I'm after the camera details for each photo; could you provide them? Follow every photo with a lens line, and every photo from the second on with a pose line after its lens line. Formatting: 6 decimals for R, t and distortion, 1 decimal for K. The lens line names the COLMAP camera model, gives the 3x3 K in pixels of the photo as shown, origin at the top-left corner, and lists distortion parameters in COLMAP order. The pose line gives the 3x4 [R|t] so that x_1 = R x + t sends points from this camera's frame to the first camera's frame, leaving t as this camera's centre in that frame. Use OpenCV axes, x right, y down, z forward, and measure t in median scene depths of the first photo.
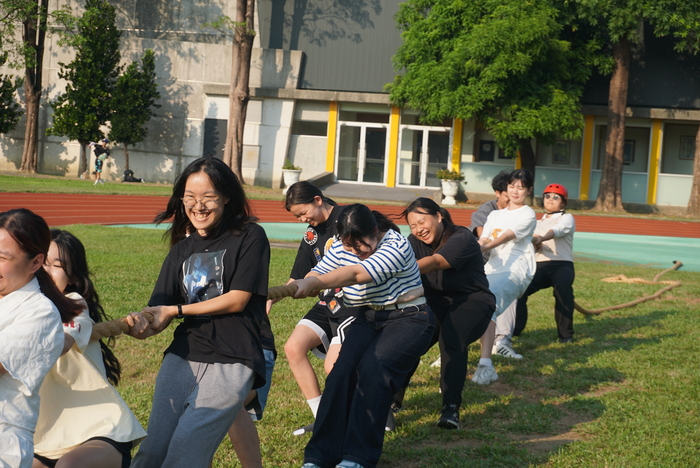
lens RADIAL K [[1444.5, 0, 326.5], [0, 1444.5, 273.5], [0, 0, 1]] dist [0.035280, 0.000000]
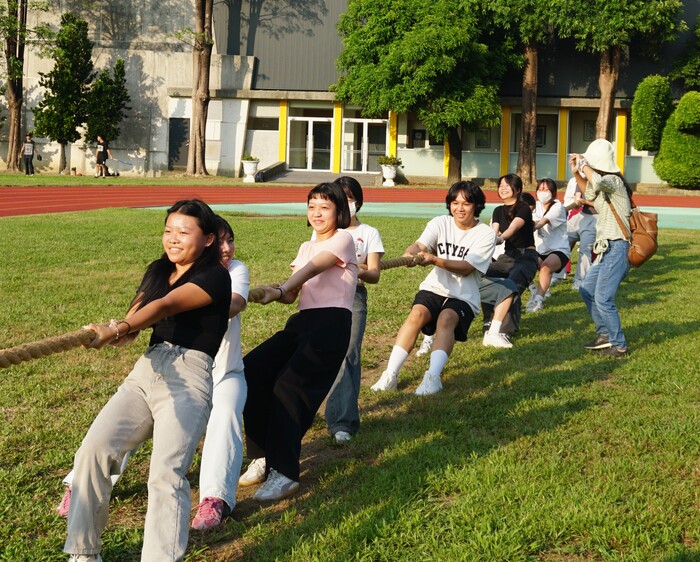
lens RADIAL K [[1419.0, 0, 359.3], [0, 1419.0, 242.0], [0, 0, 1]] dist [0.065285, 0.000000]
pose [[0.996404, -0.037981, 0.075742, -0.025394], [0.038721, 0.999215, -0.008331, 0.004902], [-0.075366, 0.011234, 0.997093, -0.122577]]
